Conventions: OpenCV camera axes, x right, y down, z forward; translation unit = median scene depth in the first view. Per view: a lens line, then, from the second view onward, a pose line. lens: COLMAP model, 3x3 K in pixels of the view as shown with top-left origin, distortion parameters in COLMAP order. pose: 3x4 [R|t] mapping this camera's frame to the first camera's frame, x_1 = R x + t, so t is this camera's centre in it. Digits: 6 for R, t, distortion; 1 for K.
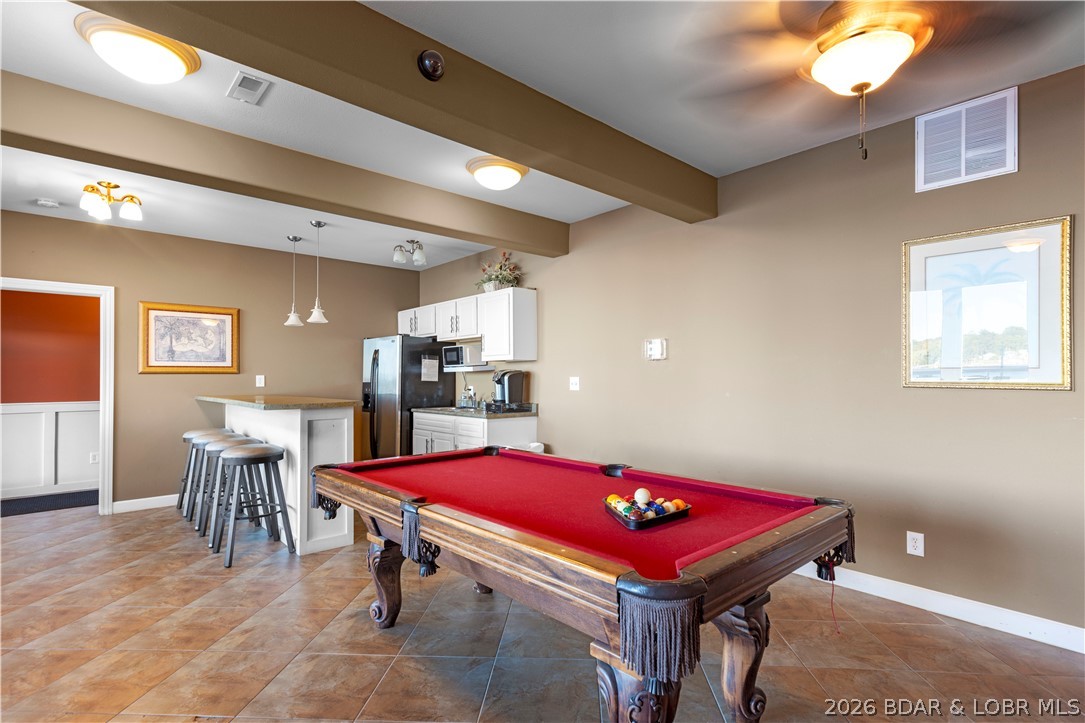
lens RADIAL K [[519.7, 0, 542.5], [0, 519.7, 361.5], [0, 0, 1]] dist [0.010149, -0.000516]
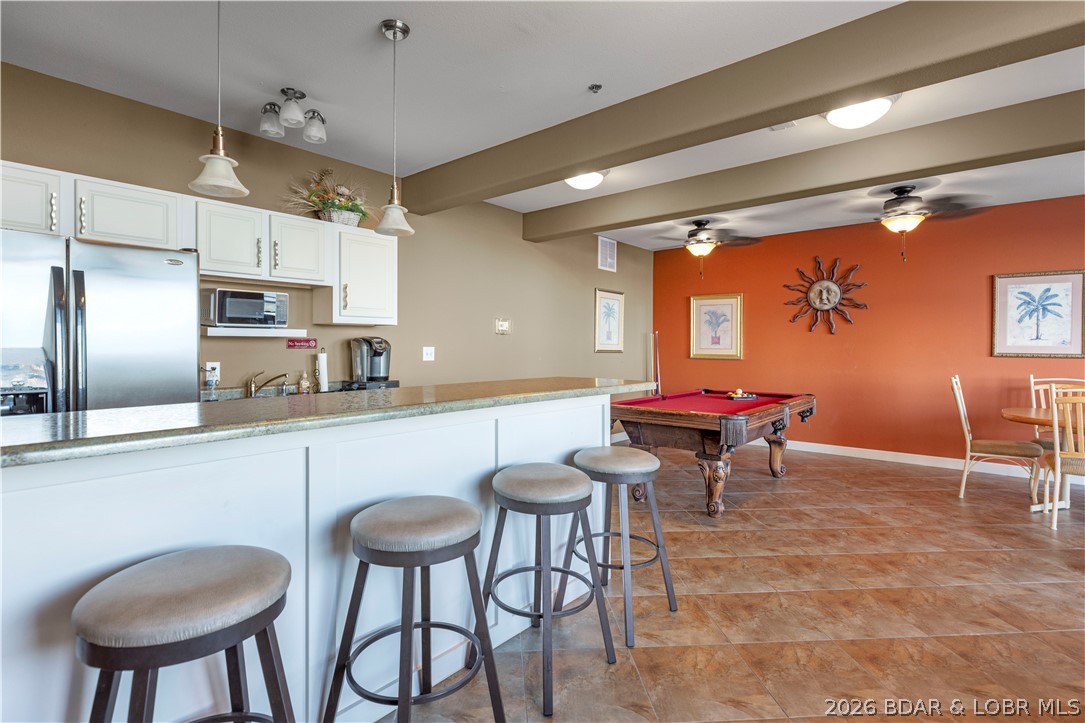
lens RADIAL K [[519.7, 0, 542.5], [0, 519.7, 361.5], [0, 0, 1]] dist [0.010149, -0.000516]
pose [[-0.129336, -0.024997, 0.991286, -1.663506], [-0.038910, 0.999040, 0.020116, 0.052972], [-0.990837, -0.035969, -0.130185, 1.662506]]
